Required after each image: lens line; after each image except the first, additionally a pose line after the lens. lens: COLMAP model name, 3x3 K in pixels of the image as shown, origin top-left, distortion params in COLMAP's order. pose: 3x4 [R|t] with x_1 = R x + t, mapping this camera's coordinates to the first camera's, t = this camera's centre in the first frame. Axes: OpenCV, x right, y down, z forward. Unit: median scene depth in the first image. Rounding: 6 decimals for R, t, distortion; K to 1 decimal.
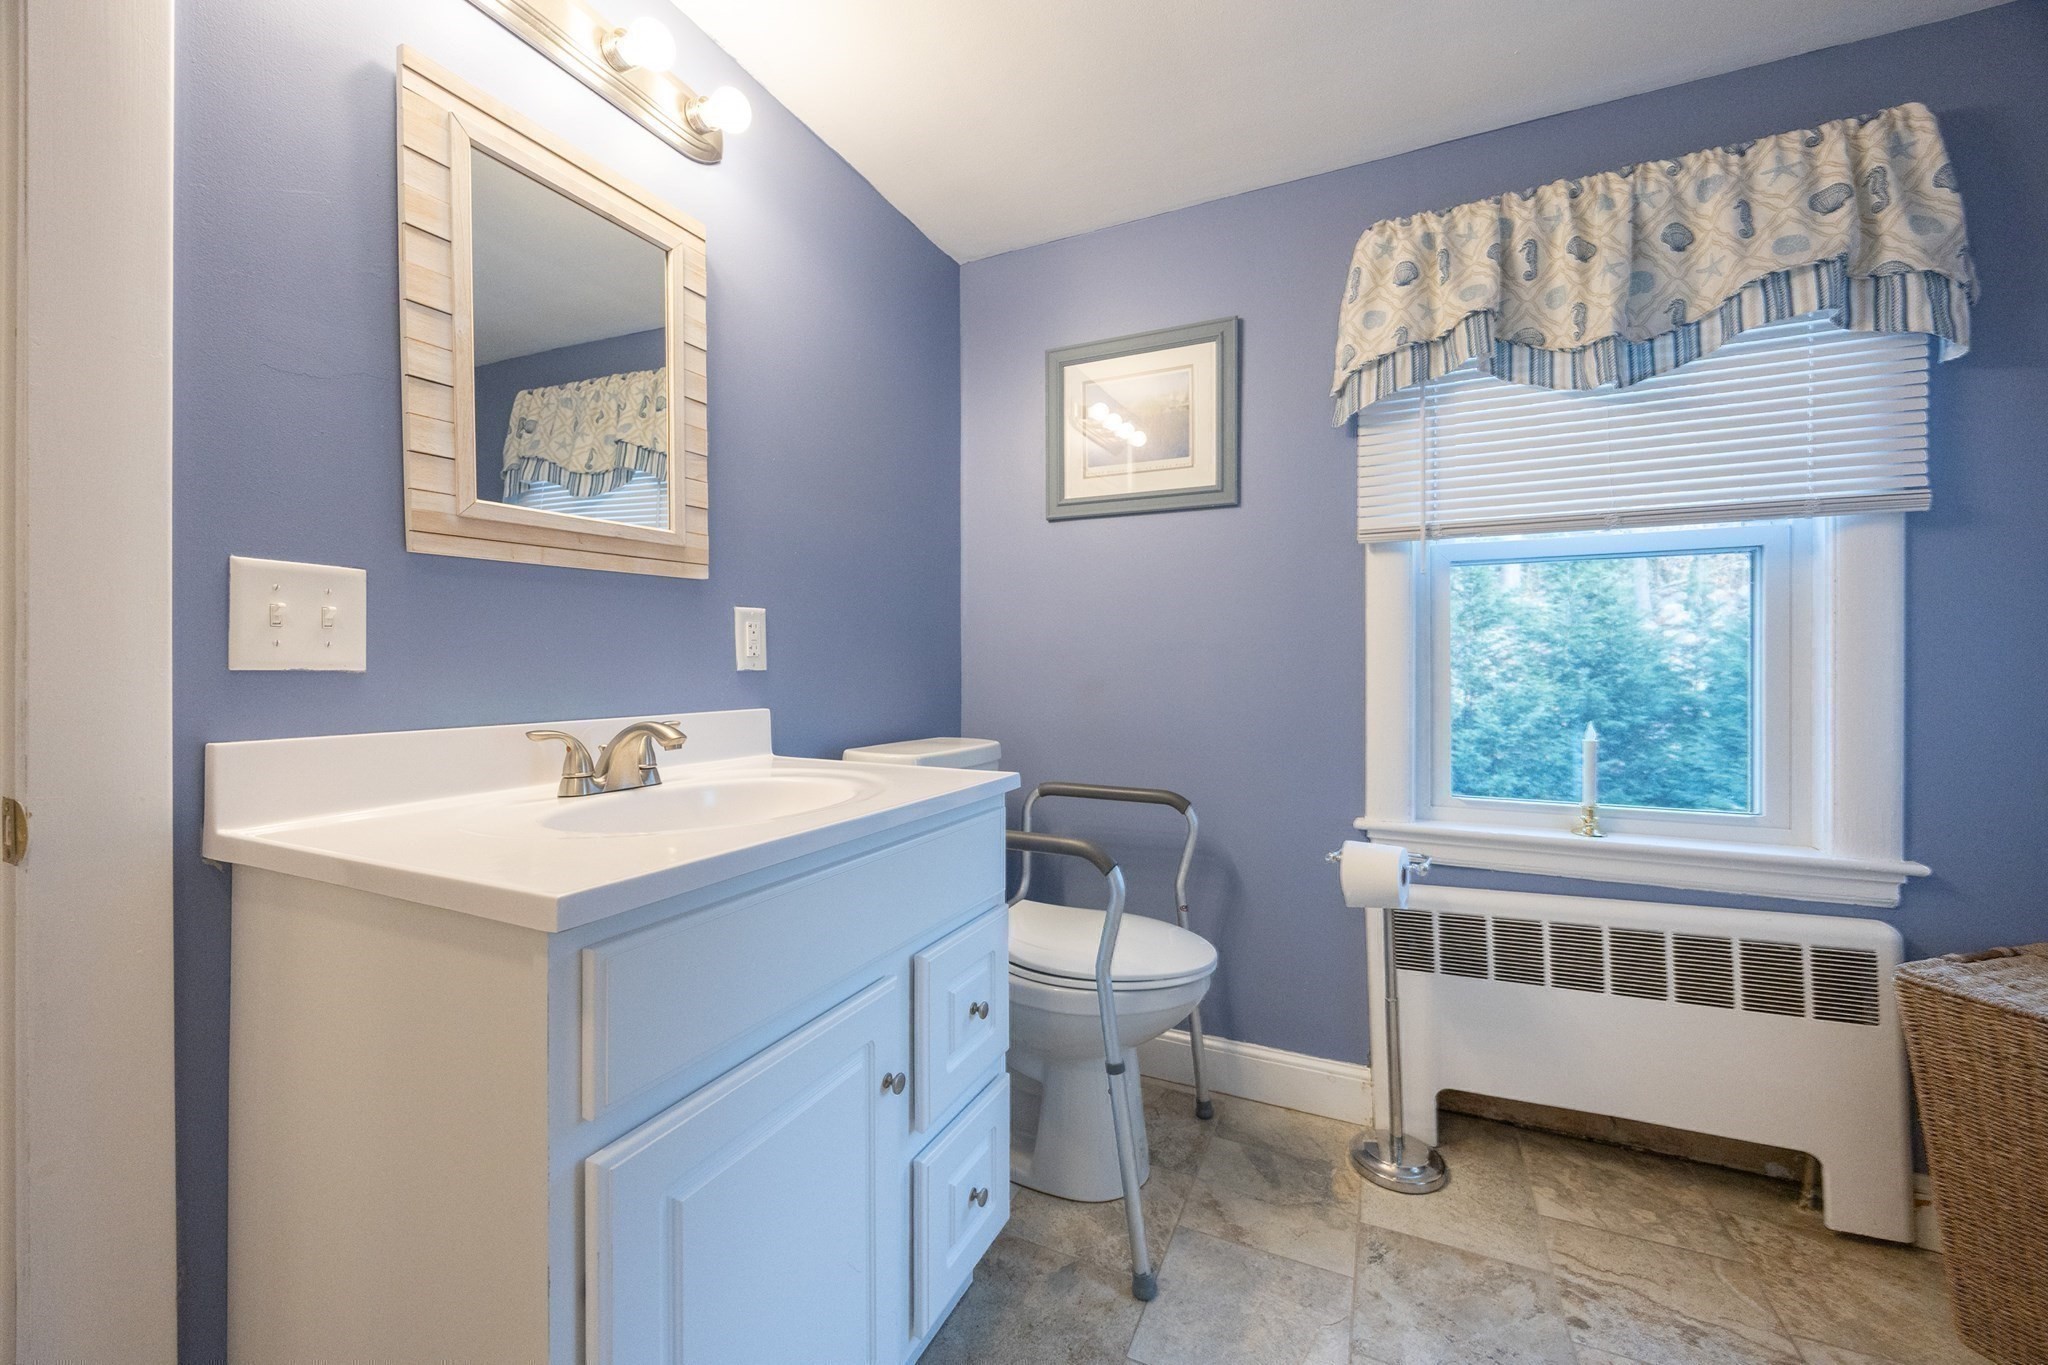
lens RADIAL K [[769.4, 0, 1027.7], [0, 769.4, 668.7], [0, 0, 1]] dist [-0.005594, -0.000152]
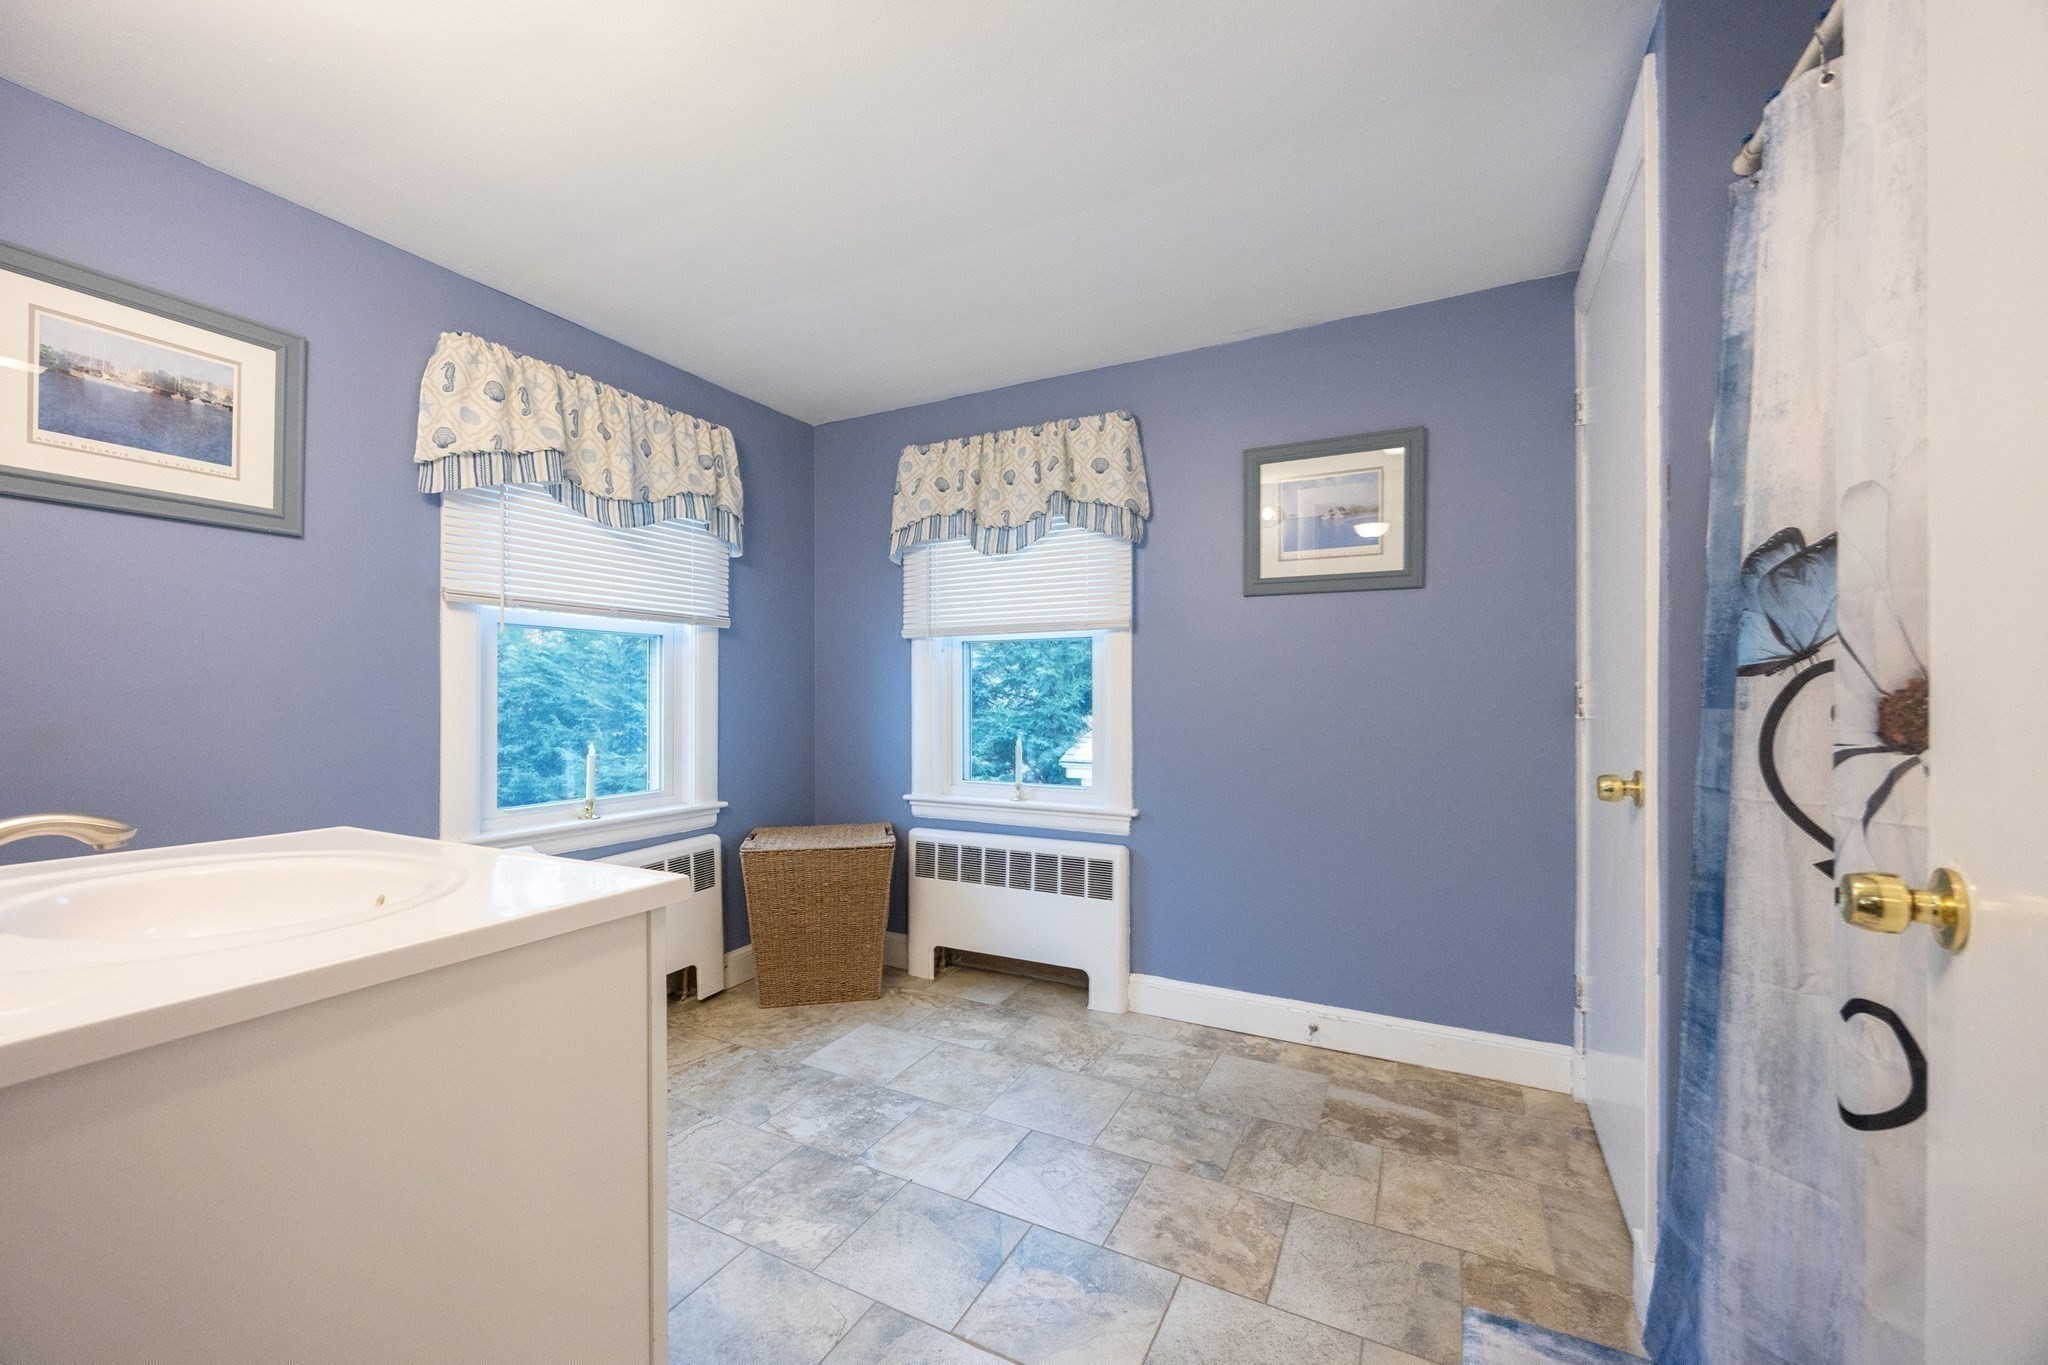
lens RADIAL K [[876.0, 0, 1025.9], [0, 876.0, 685.7], [0, 0, 1]] dist [0.001027, 0.000061]
pose [[0.034811, 0.008426, 0.999358, -0.997136], [-0.001793, 0.999963, -0.008368, -0.030458], [-0.999392, -0.001501, 0.034825, 0.100551]]
